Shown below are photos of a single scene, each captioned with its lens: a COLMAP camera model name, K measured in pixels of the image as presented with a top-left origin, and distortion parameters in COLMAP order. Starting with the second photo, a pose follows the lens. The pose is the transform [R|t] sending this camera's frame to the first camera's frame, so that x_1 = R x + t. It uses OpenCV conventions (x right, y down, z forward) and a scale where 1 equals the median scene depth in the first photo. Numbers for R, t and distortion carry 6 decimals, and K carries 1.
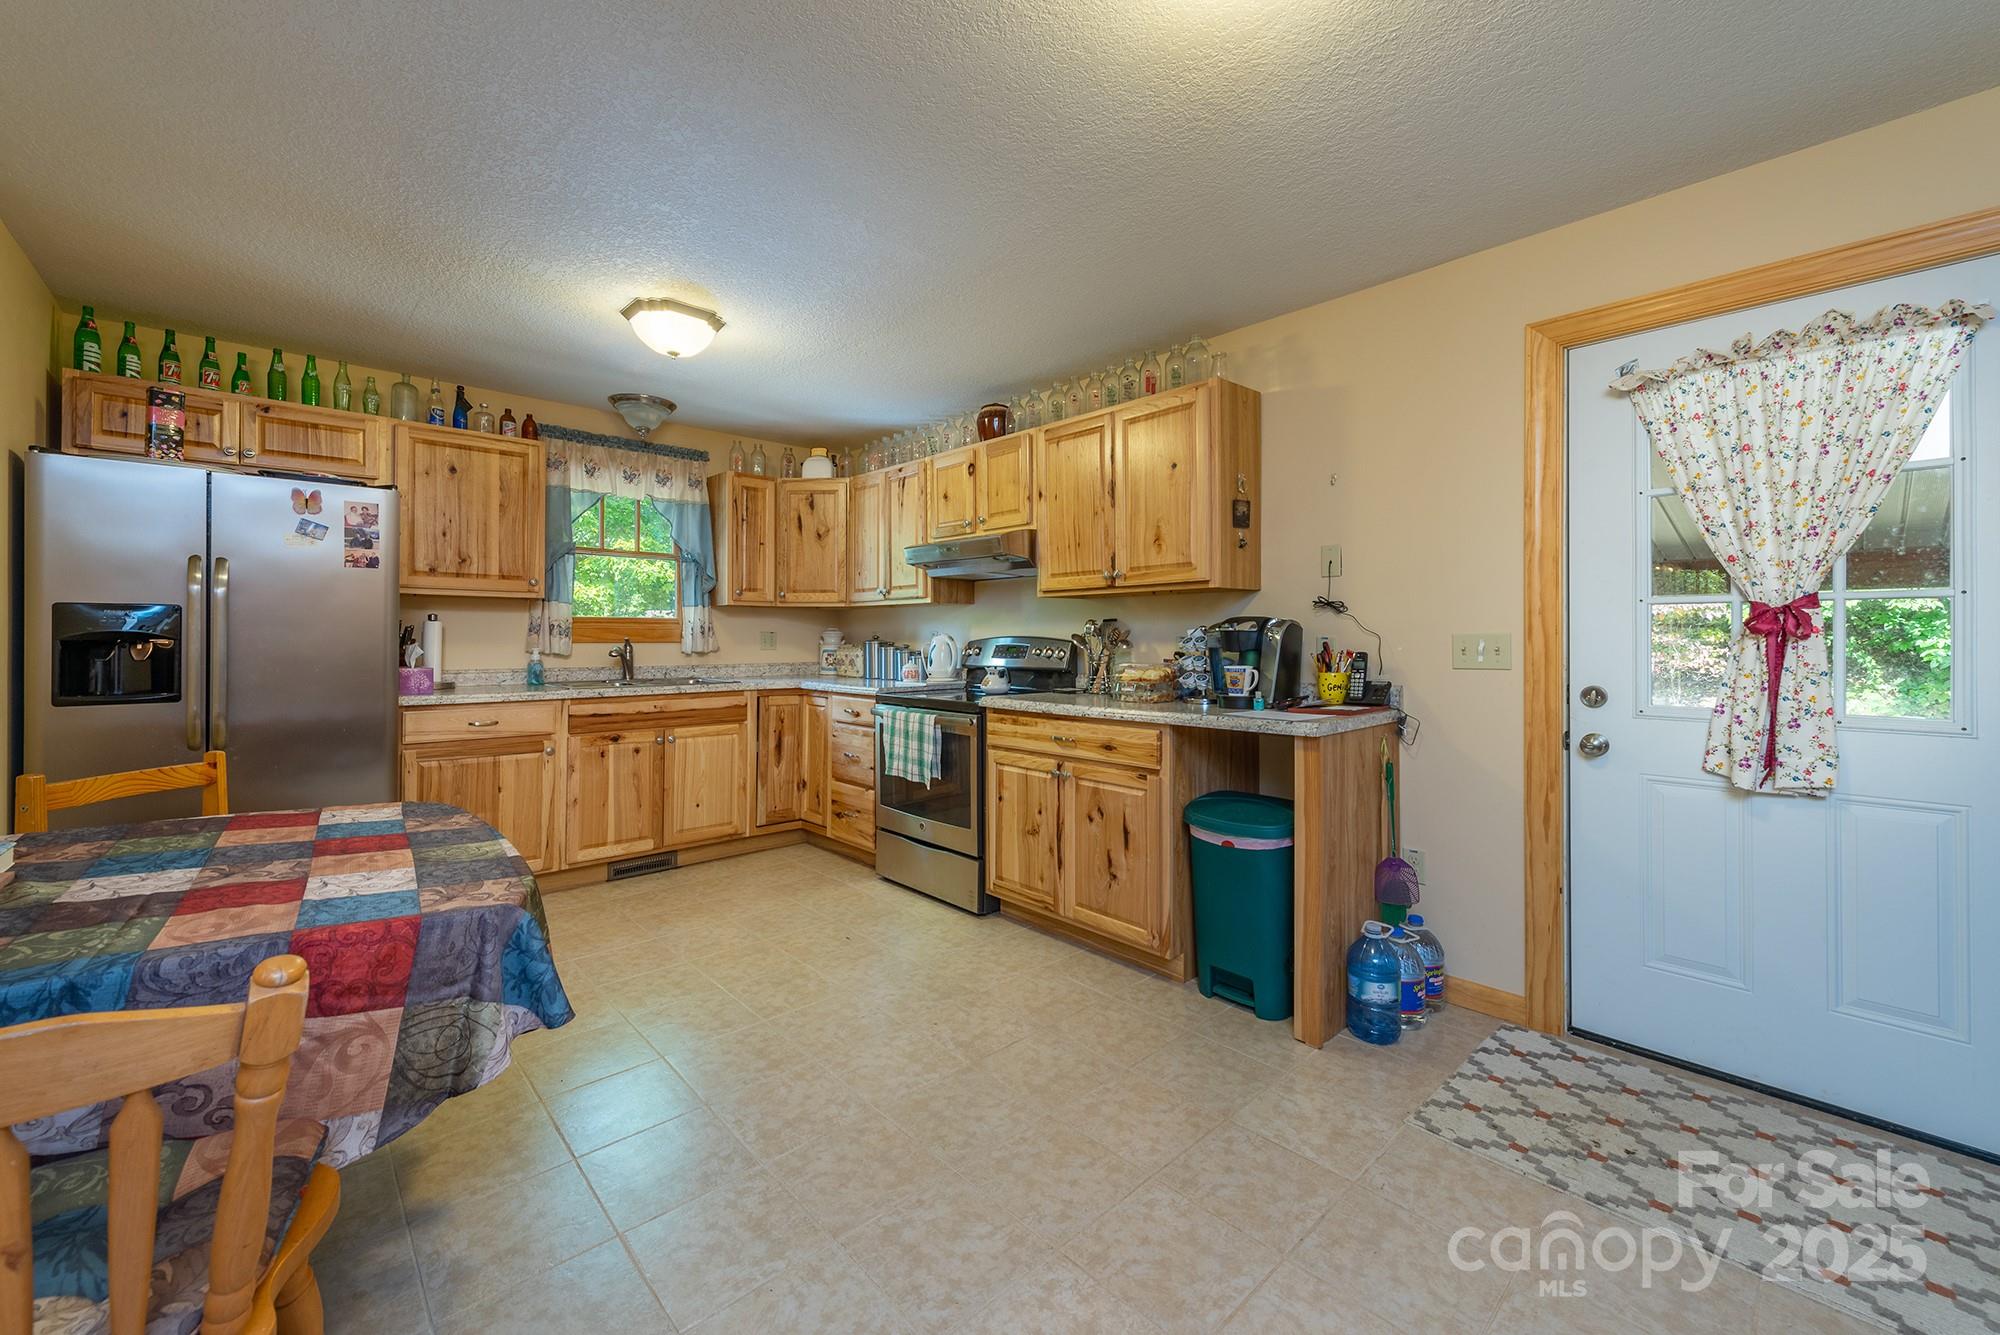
lens RADIAL K [[802.1, 0, 1017.8], [0, 802.1, 636.9], [0, 0, 1]] dist [0.011090, -0.001779]
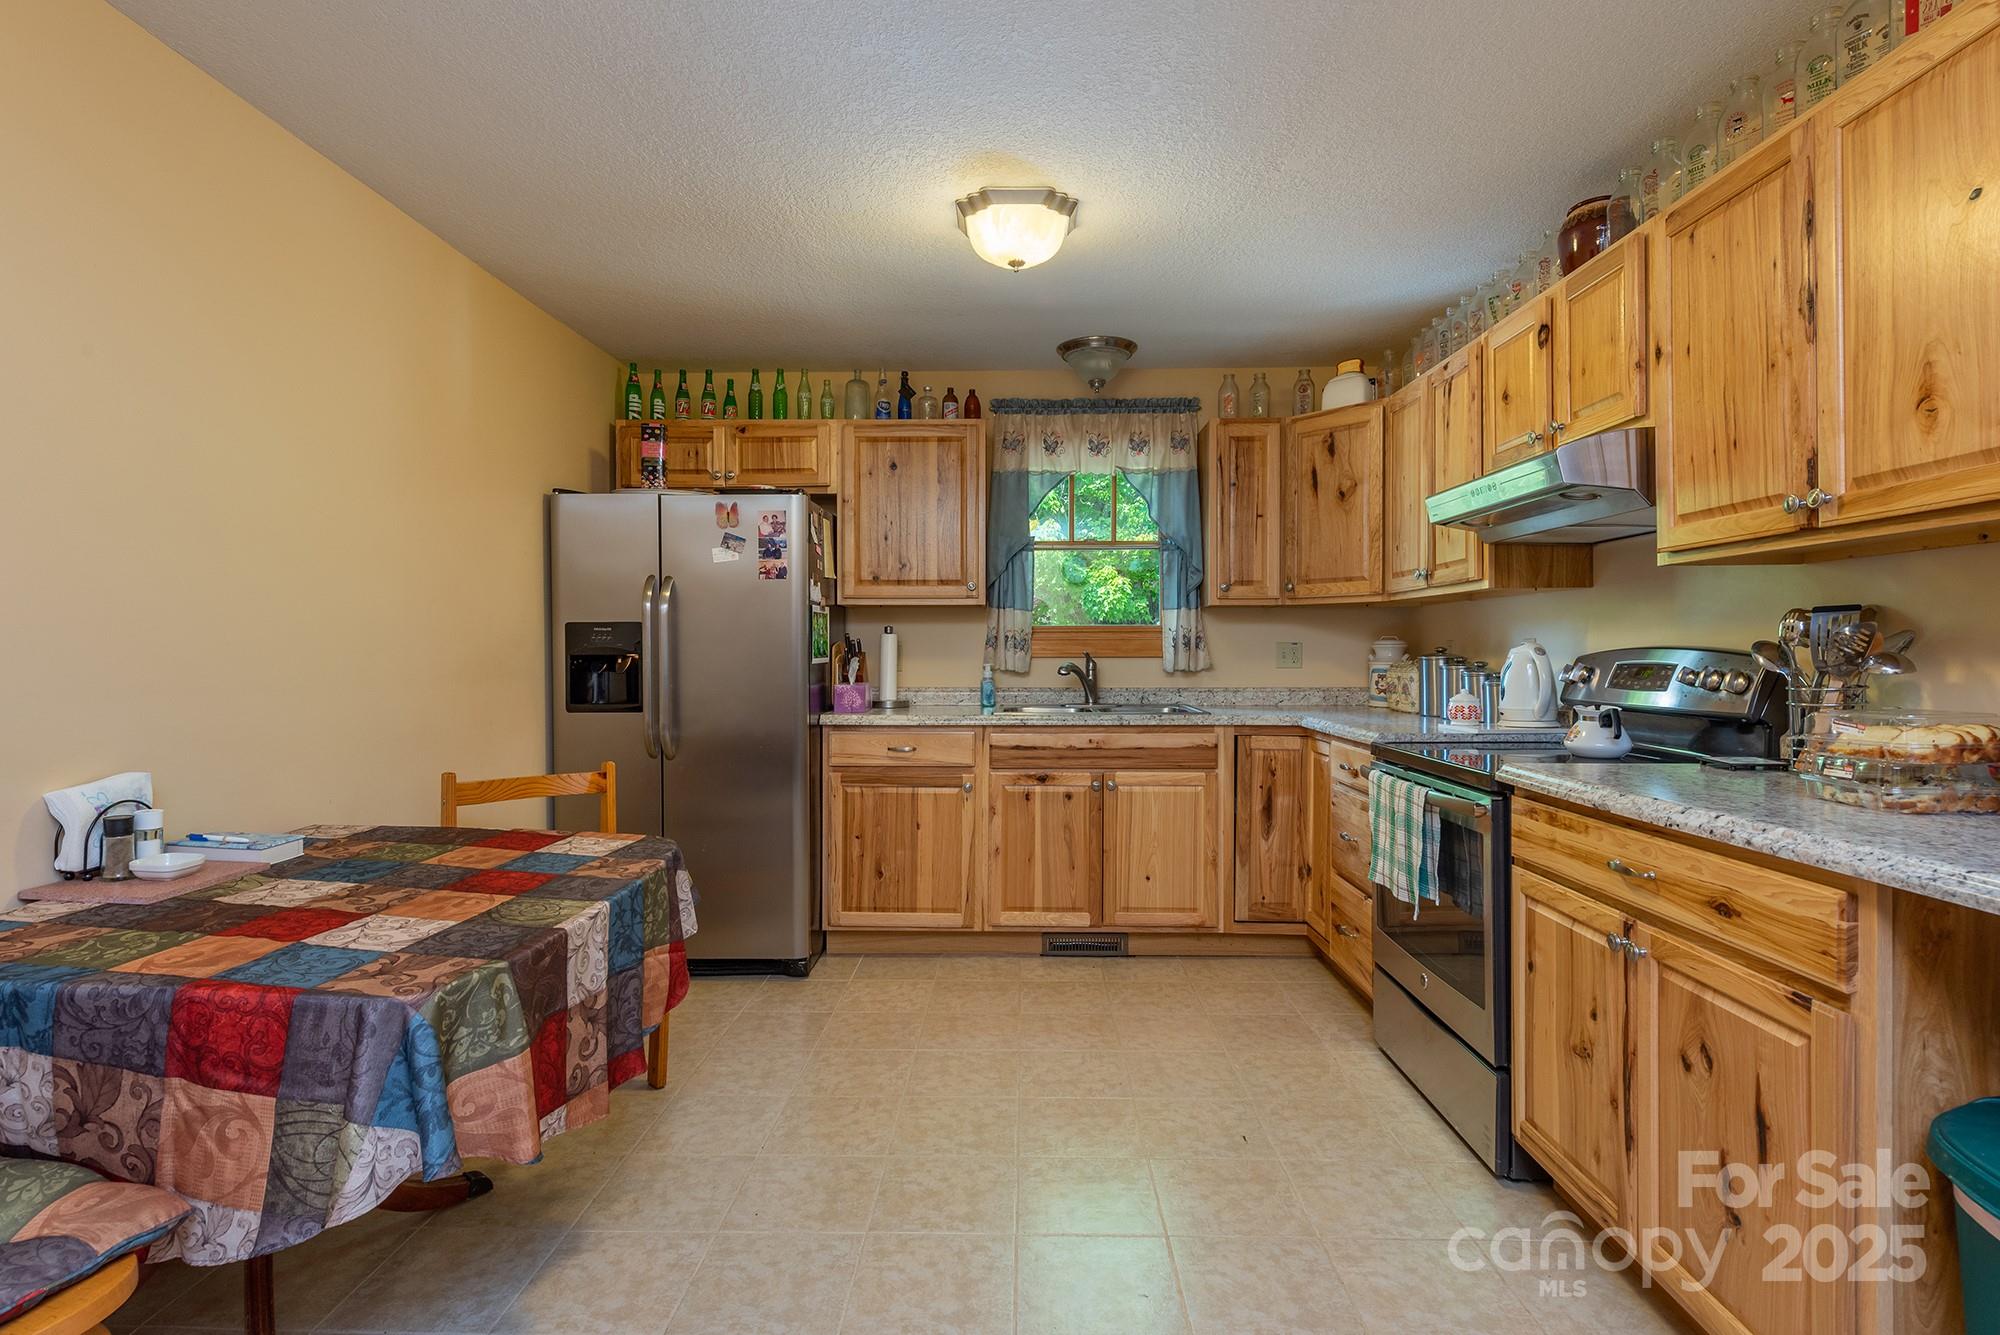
lens RADIAL K [[1003.3, 0, 993.1], [0, 1003.3, 658.5], [0, 0, 1]] dist [0.015019, -0.003000]
pose [[0.703197, 0.002857, -0.710989, 0.186660], [0.003549, 0.999965, 0.007528, 0.000405], [0.710986, -0.007817, 0.703163, 0.299488]]
